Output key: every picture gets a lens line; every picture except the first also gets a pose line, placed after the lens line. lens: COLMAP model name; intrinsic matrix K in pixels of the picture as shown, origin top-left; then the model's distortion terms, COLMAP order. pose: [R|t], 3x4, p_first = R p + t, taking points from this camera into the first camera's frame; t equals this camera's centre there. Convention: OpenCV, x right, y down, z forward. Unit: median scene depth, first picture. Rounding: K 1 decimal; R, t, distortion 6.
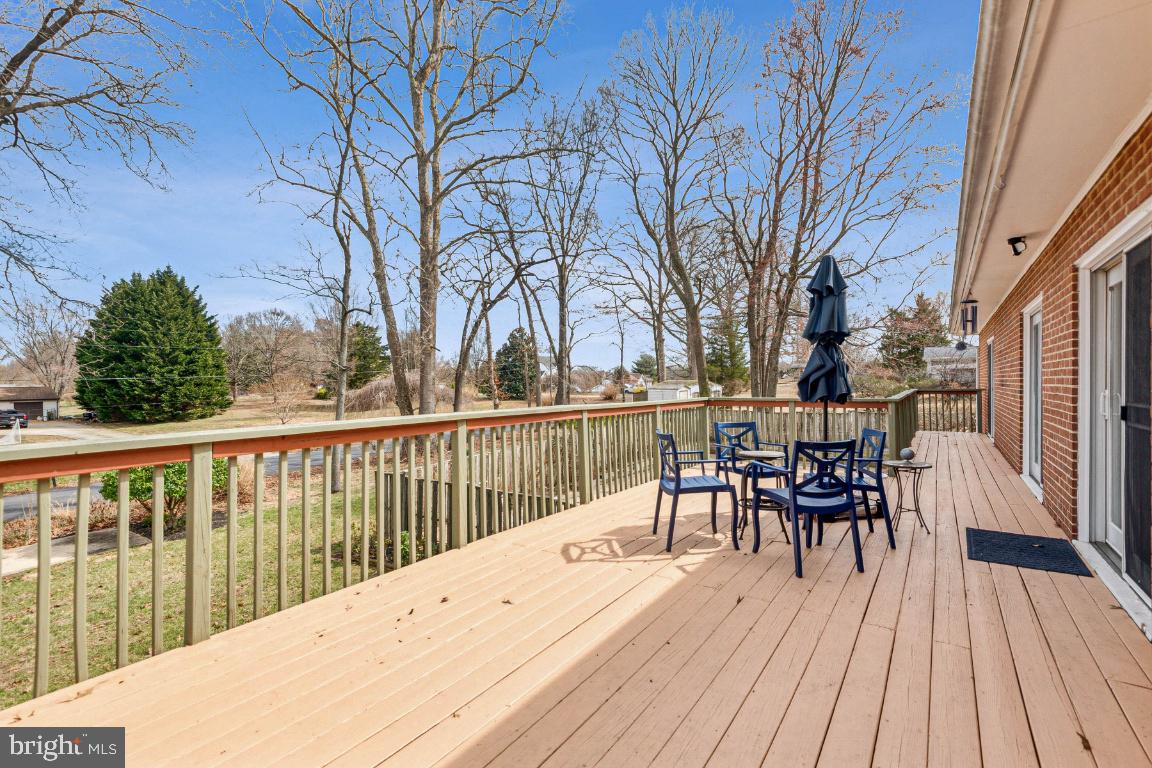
lens RADIAL K [[528.5, 0, 581.6], [0, 528.5, 385.4], [0, 0, 1]] dist [0.012486, -0.000012]
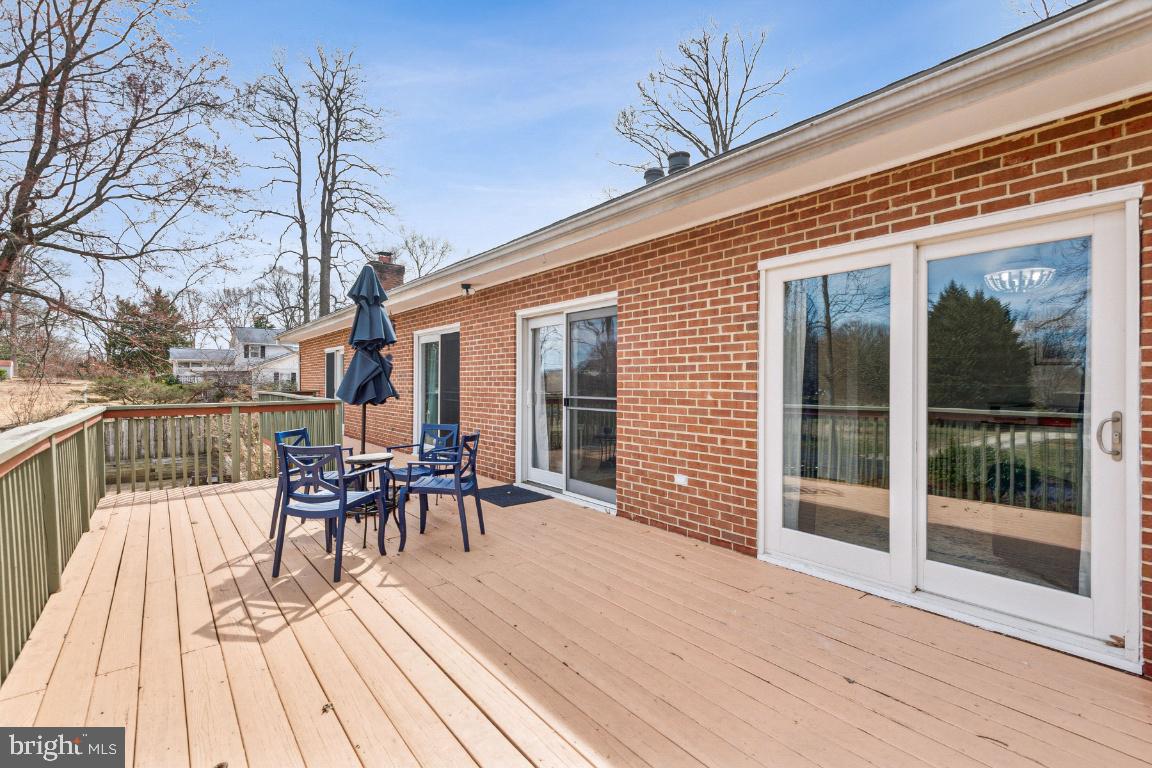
lens RADIAL K [[528.5, 0, 582.7], [0, 528.5, 387.5], [0, 0, 1]] dist [0.012486, -0.000012]
pose [[0.291876, -0.008808, 0.956416, -0.545159], [0.010431, 0.999927, 0.006026, -0.002541], [-0.956399, 0.008218, 0.291947, 0.366592]]
